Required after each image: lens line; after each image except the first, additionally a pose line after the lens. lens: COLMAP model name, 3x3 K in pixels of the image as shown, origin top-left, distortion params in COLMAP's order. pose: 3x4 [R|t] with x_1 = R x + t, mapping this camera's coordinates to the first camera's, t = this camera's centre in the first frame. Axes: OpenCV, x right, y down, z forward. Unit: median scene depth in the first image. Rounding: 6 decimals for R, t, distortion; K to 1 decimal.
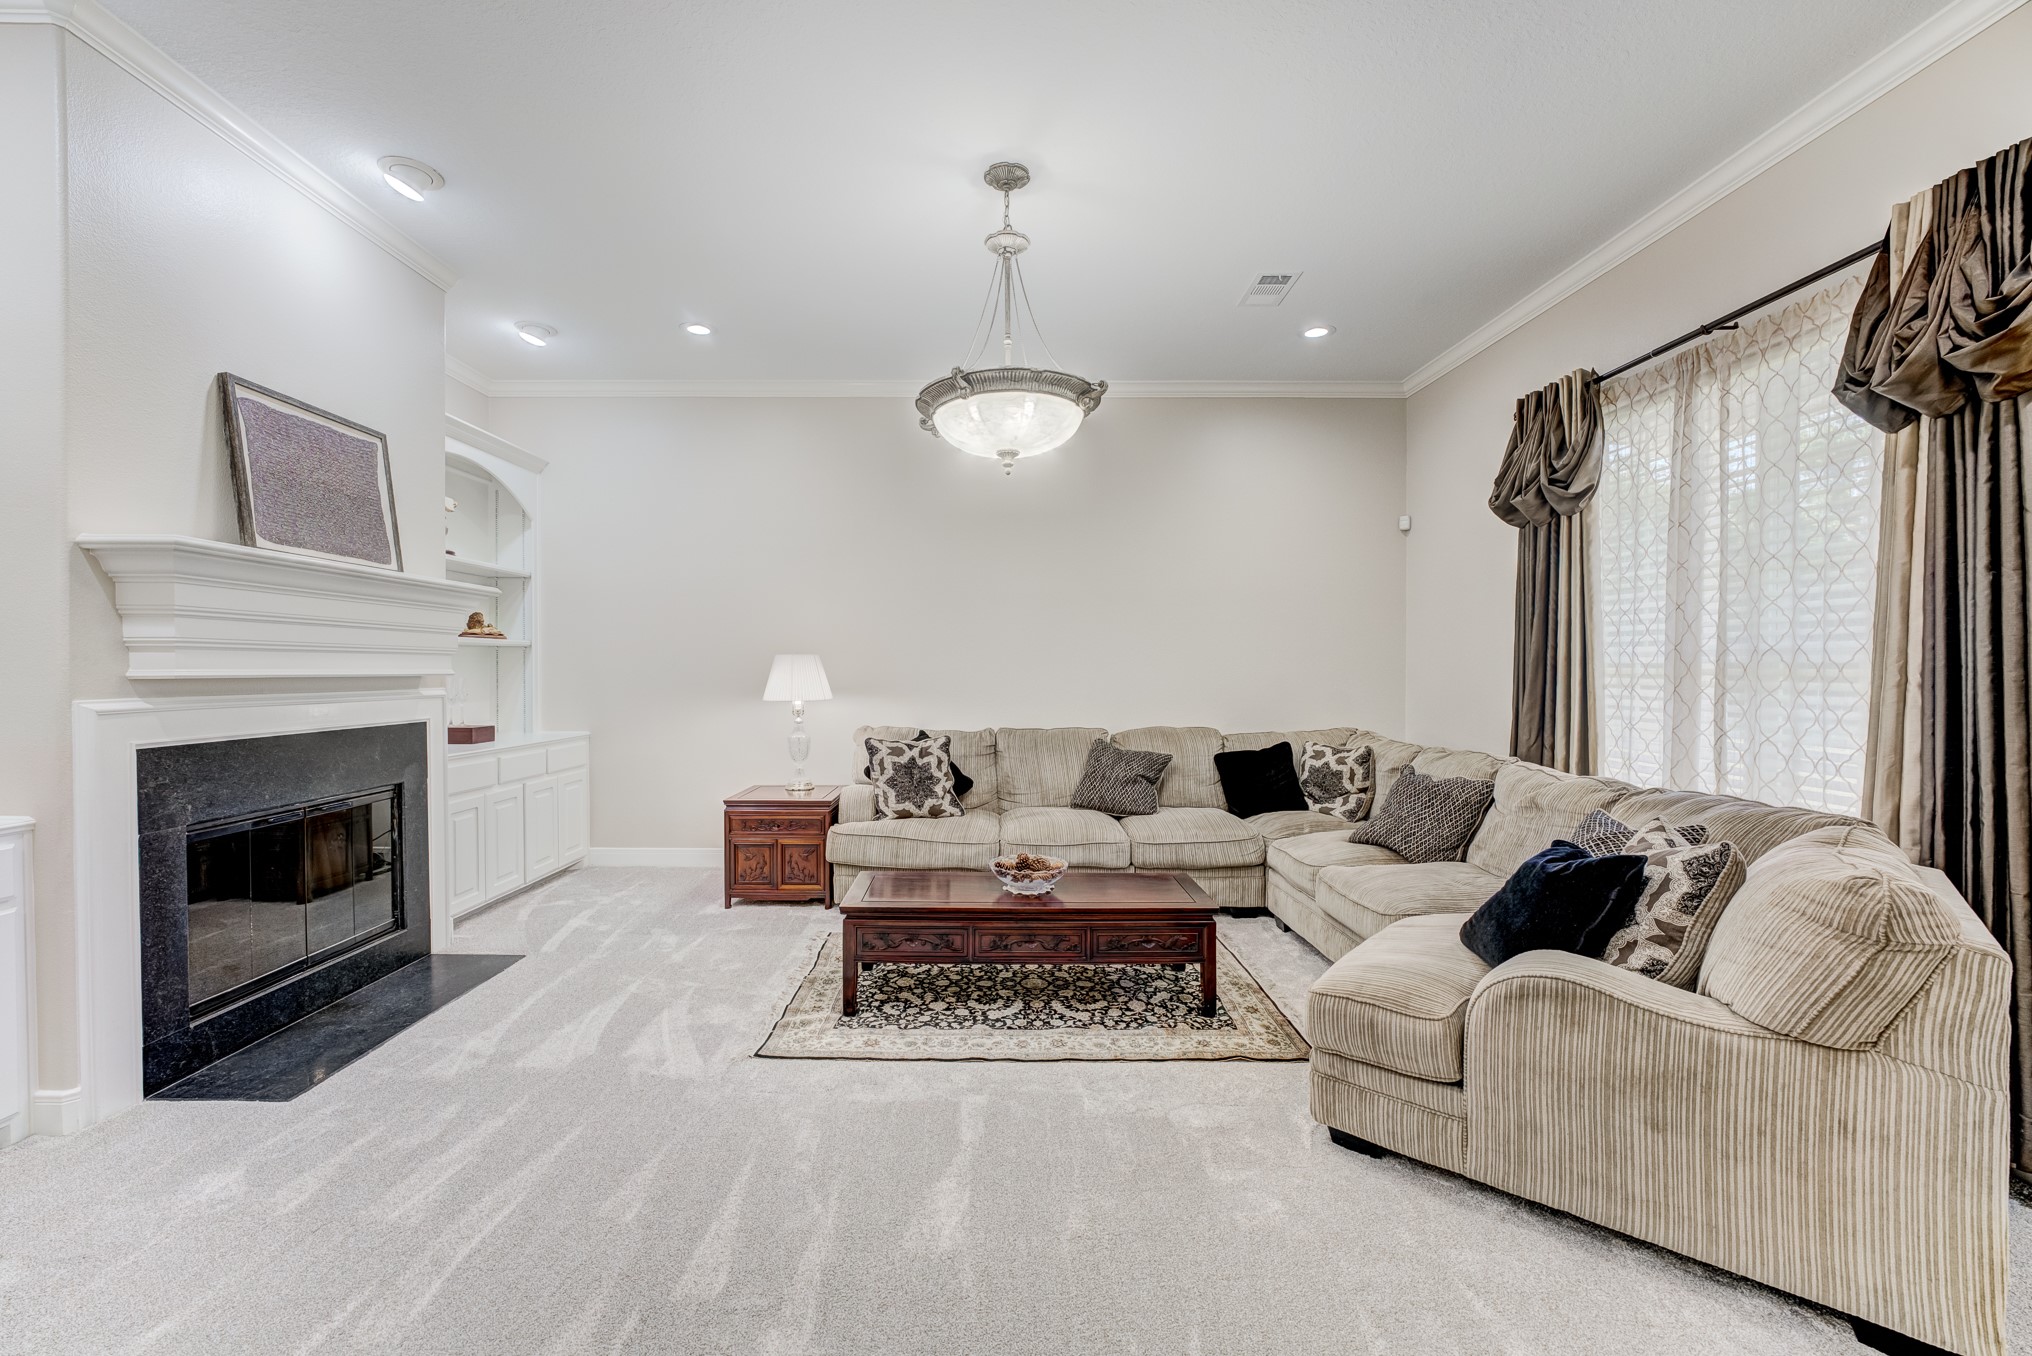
lens RADIAL K [[824.8, 0, 1007.5], [0, 824.8, 672.1], [0, 0, 1]] dist [-0.004103, -0.000272]
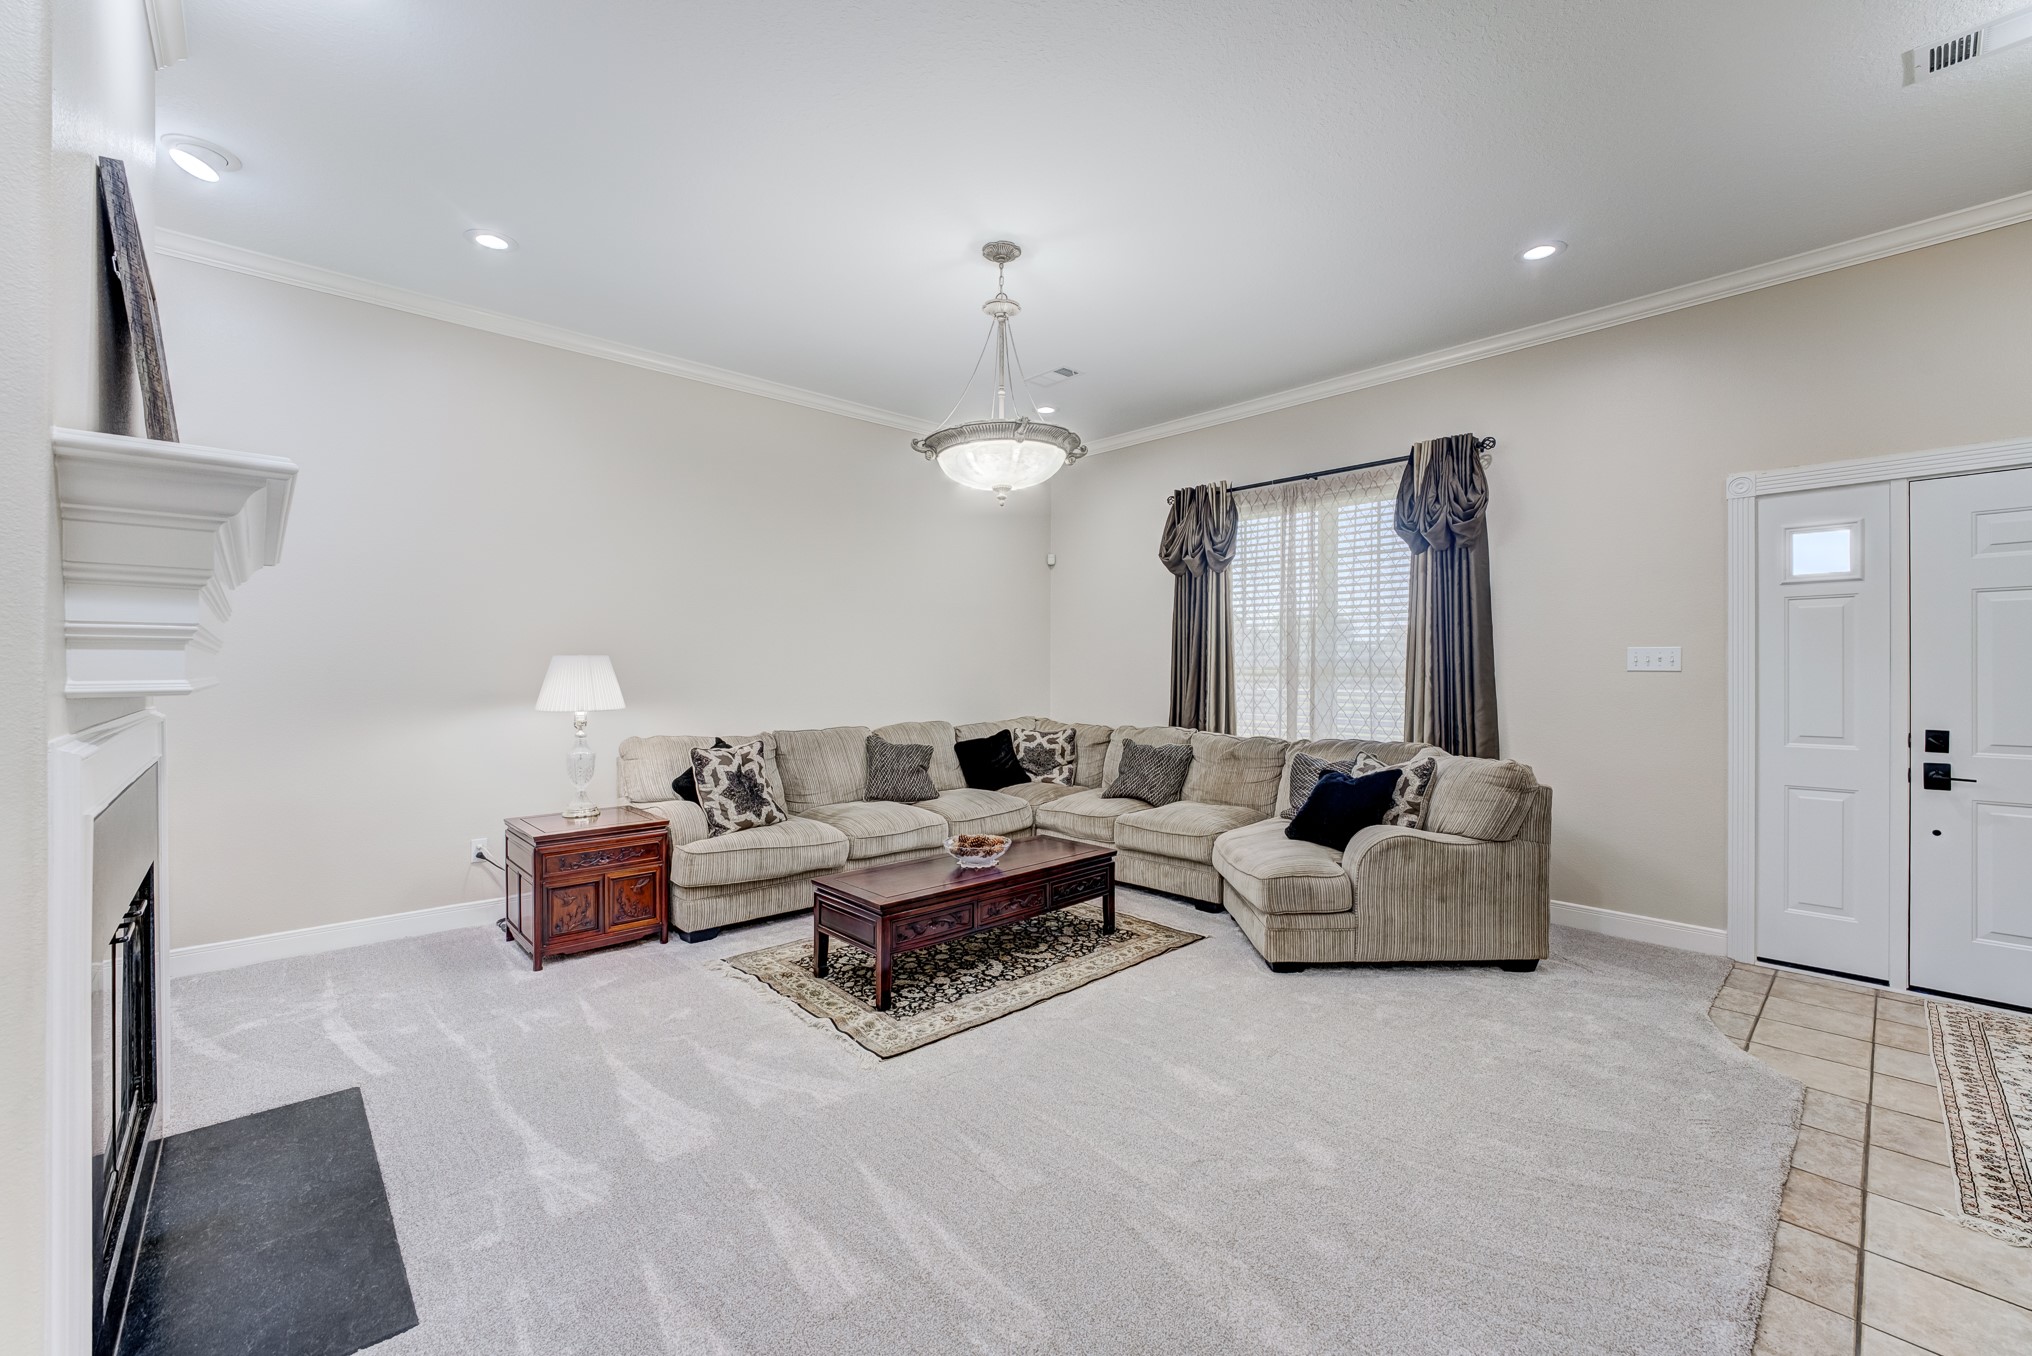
lens RADIAL K [[824.8, 0, 997.7], [0, 824.8, 667.1], [0, 0, 1]] dist [-0.004103, -0.000272]
pose [[0.736106, -0.000280, 0.676866, -0.718645], [0.004527, 0.999980, -0.004509, -0.005234], [-0.676851, 0.006384, 0.736093, 0.133273]]
